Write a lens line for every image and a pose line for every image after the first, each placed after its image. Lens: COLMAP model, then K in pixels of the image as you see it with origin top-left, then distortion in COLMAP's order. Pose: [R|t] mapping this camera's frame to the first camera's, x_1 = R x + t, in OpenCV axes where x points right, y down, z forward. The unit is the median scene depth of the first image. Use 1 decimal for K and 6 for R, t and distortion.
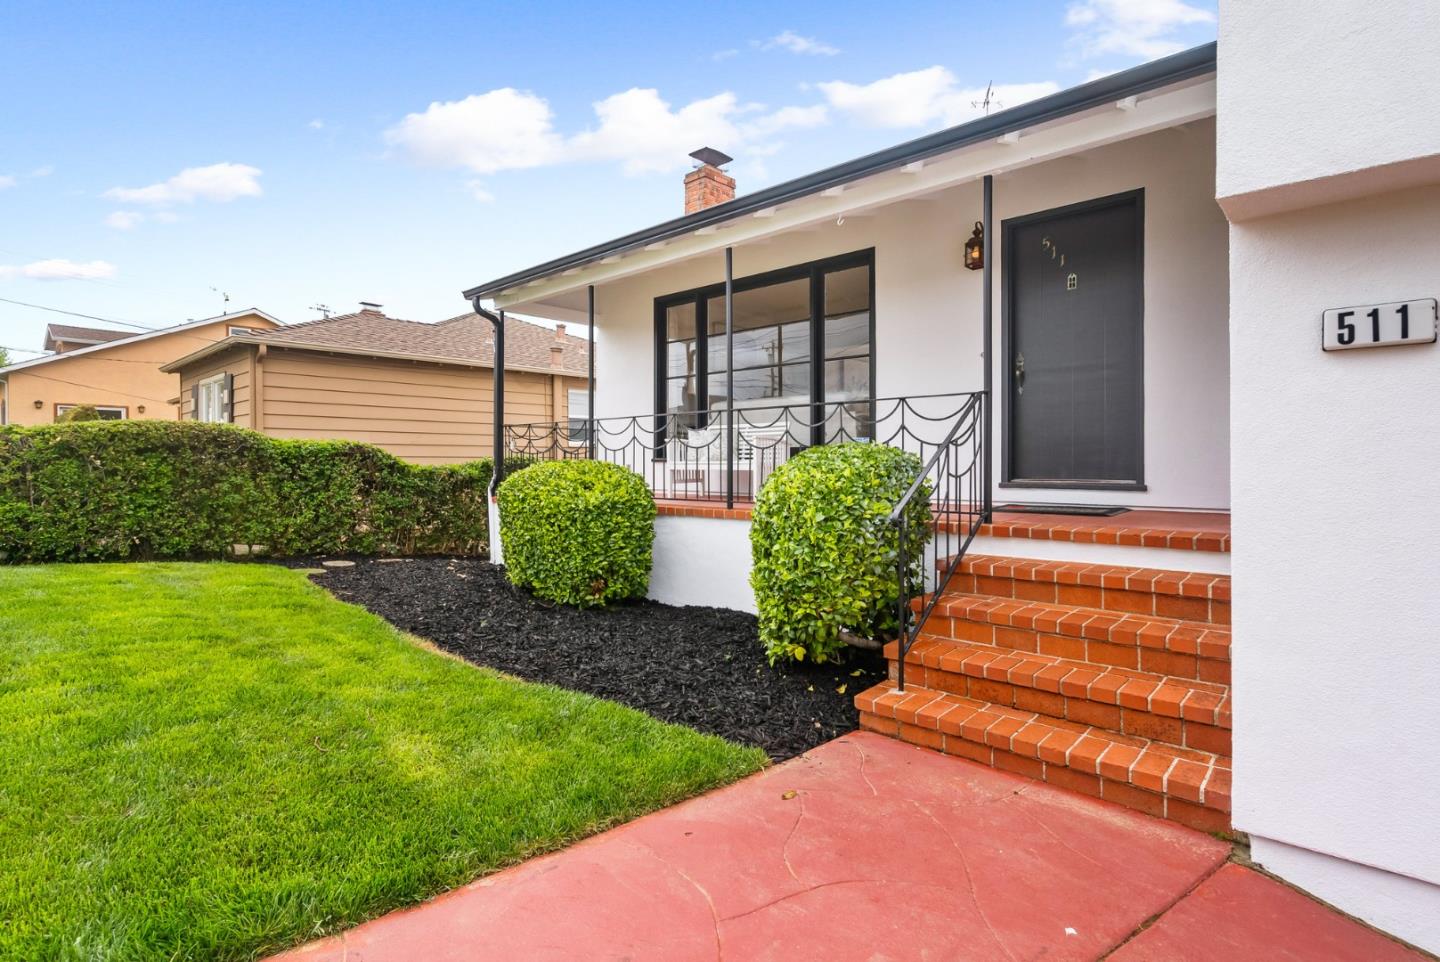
lens RADIAL K [[733.0, 0, 704.1], [0, 733.0, 475.6], [0, 0, 1]] dist [-0.005247, 0.002062]
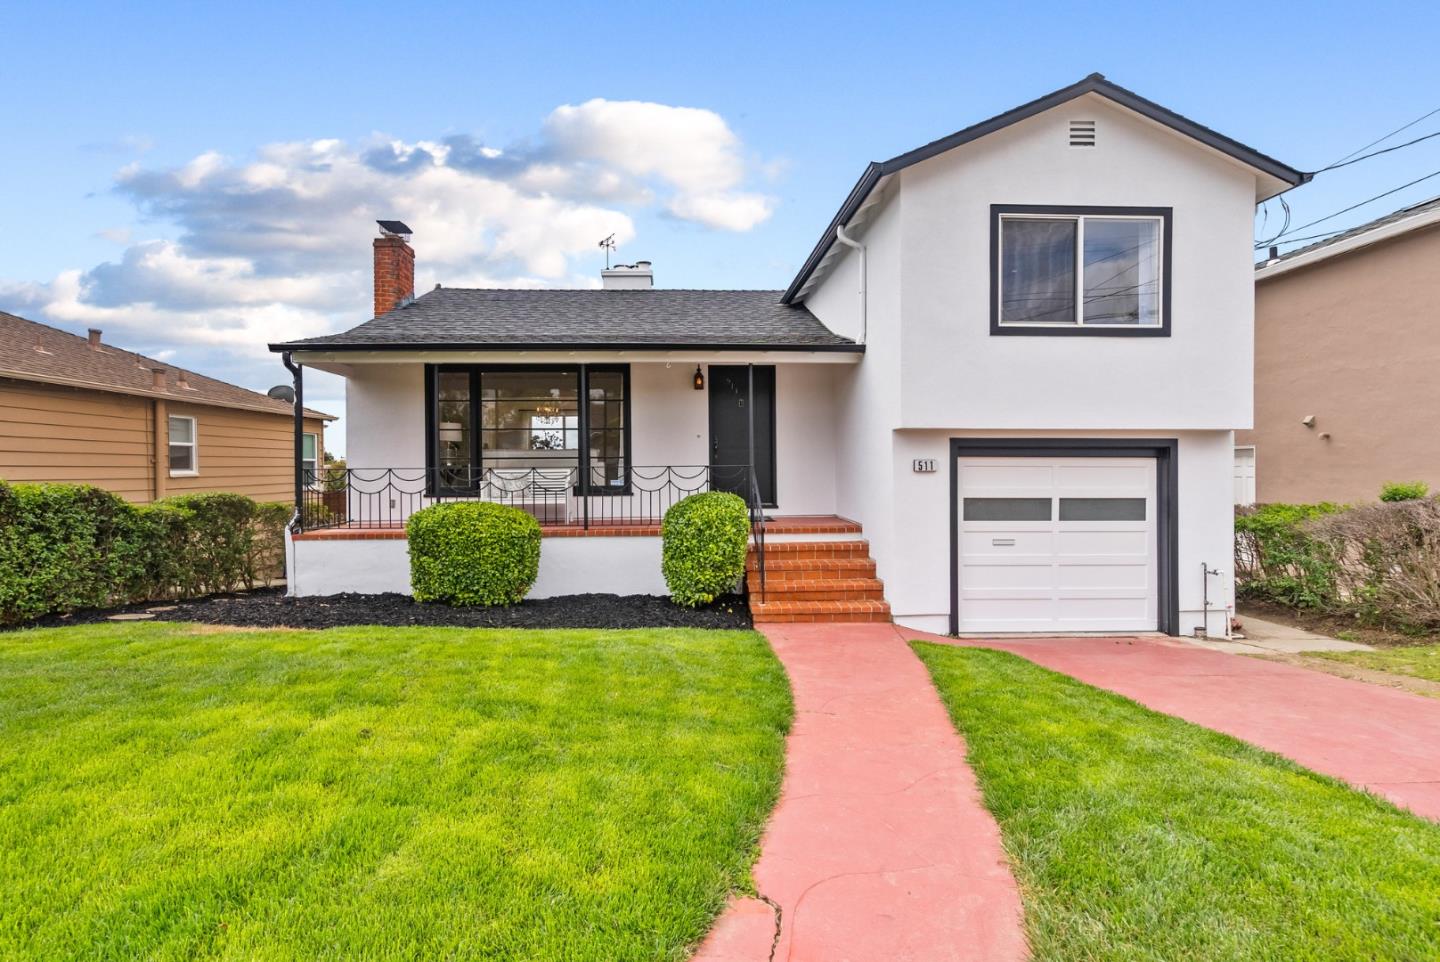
lens RADIAL K [[733.0, 0, 721.0], [0, 733.0, 487.9], [0, 0, 1]] dist [-0.005247, 0.002062]
pose [[0.689437, -0.023035, 0.723979, -0.832082], [0.020143, 0.999717, 0.012626, -0.054593], [-0.724065, 0.005878, 0.689706, -0.269519]]
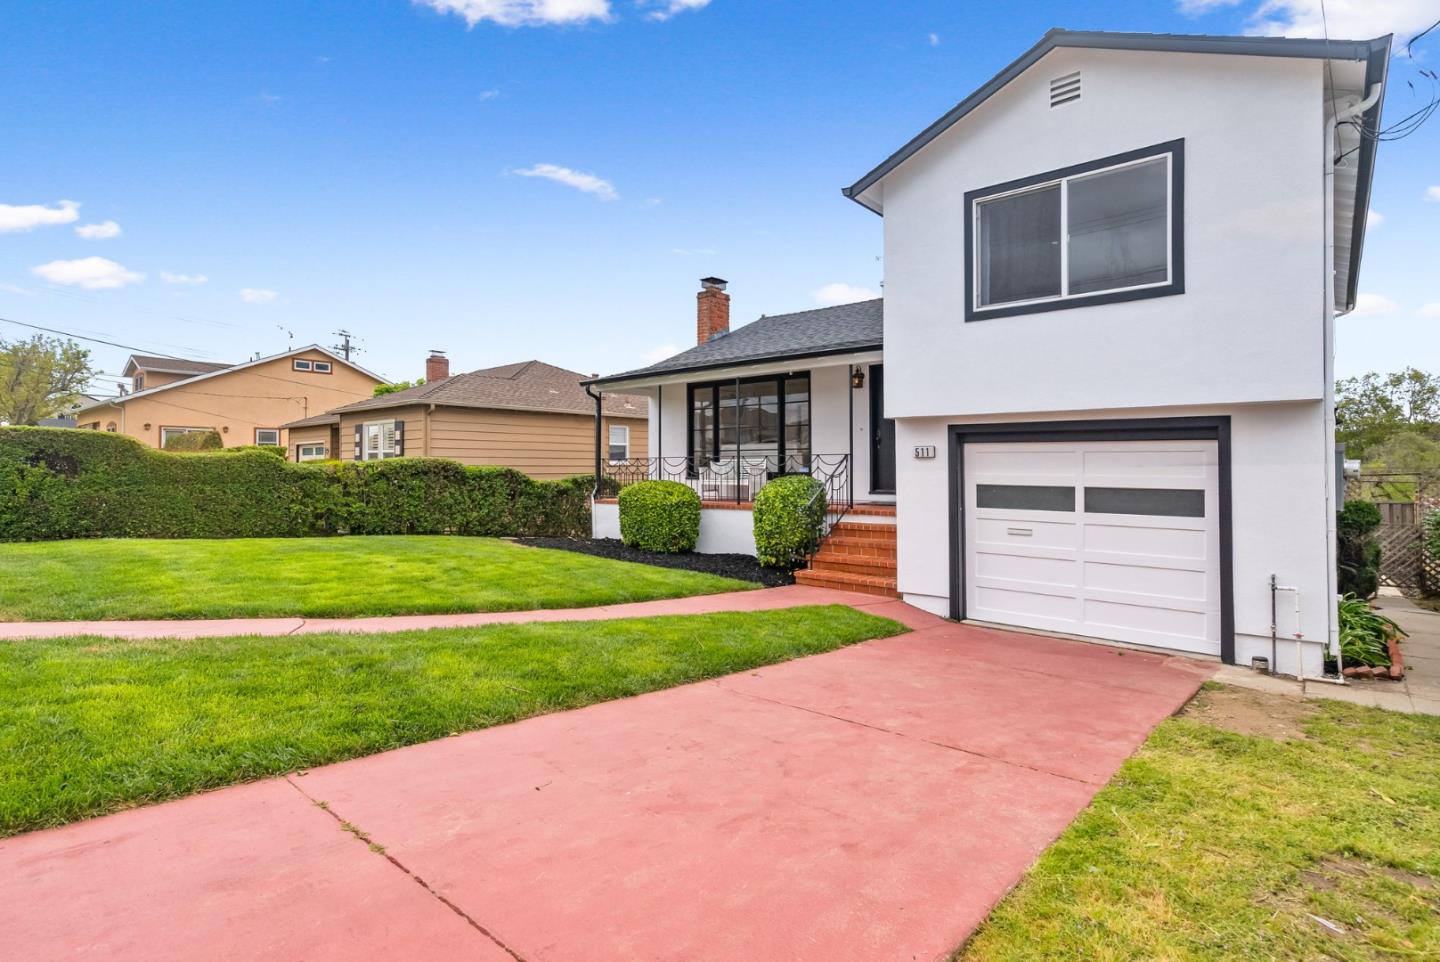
lens RADIAL K [[733.0, 0, 692.7], [0, 733.0, 478.8], [0, 0, 1]] dist [-0.005247, 0.002062]
pose [[0.999673, -0.002110, 0.025469, -0.133705], [0.002187, 0.999993, -0.003019, -0.019159], [-0.025462, 0.003074, 0.999671, -0.959534]]
